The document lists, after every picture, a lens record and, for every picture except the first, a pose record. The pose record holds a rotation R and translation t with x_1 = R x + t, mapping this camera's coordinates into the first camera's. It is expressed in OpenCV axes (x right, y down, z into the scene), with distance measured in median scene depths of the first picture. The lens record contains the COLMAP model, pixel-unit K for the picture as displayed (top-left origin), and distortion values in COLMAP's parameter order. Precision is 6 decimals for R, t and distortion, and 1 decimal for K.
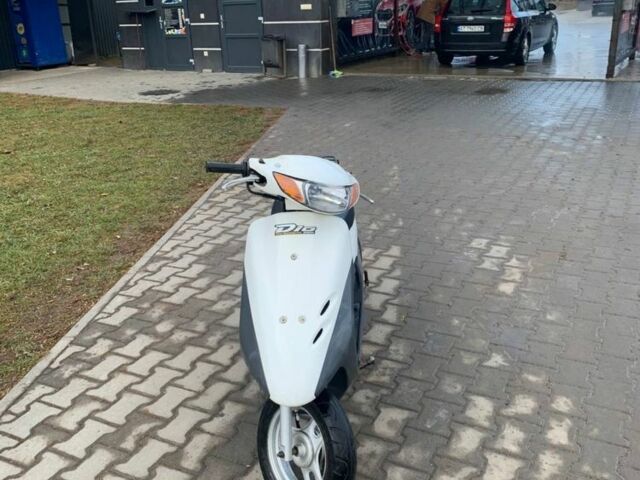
lens RADIAL K [[647.7, 0, 322.7], [0, 647.7, 240.0], [0, 0, 1]] dist [0.004322, 0.000000]
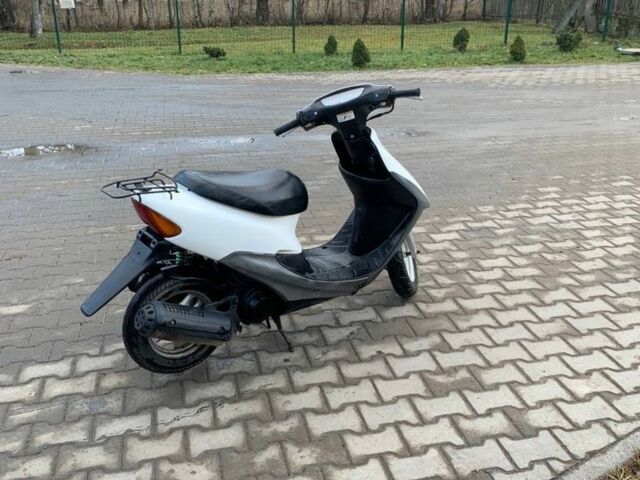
lens RADIAL K [[647.7, 0, 321.8], [0, 647.7, 239.4], [0, 0, 1]] dist [0.004322, 0.000000]
pose [[-0.641330, -0.251394, 0.724911, -0.818163], [0.294116, 0.792078, 0.534891, -0.478944], [-0.708655, 0.556250, -0.434045, 1.409501]]
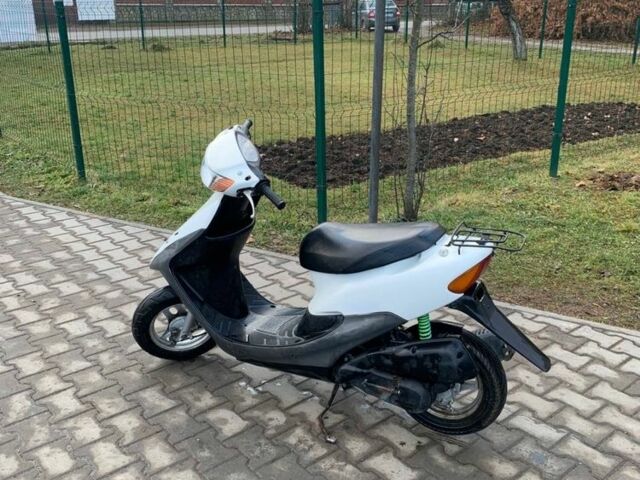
lens RADIAL K [[647.7, 0, 322.6], [0, 647.7, 240.1], [0, 0, 1]] dist [0.004322, 0.000000]
pose [[-0.390230, 0.354409, -0.849774, 0.775825], [-0.314005, 0.816386, 0.484680, -0.475008], [0.865518, 0.455970, -0.207292, 1.156479]]
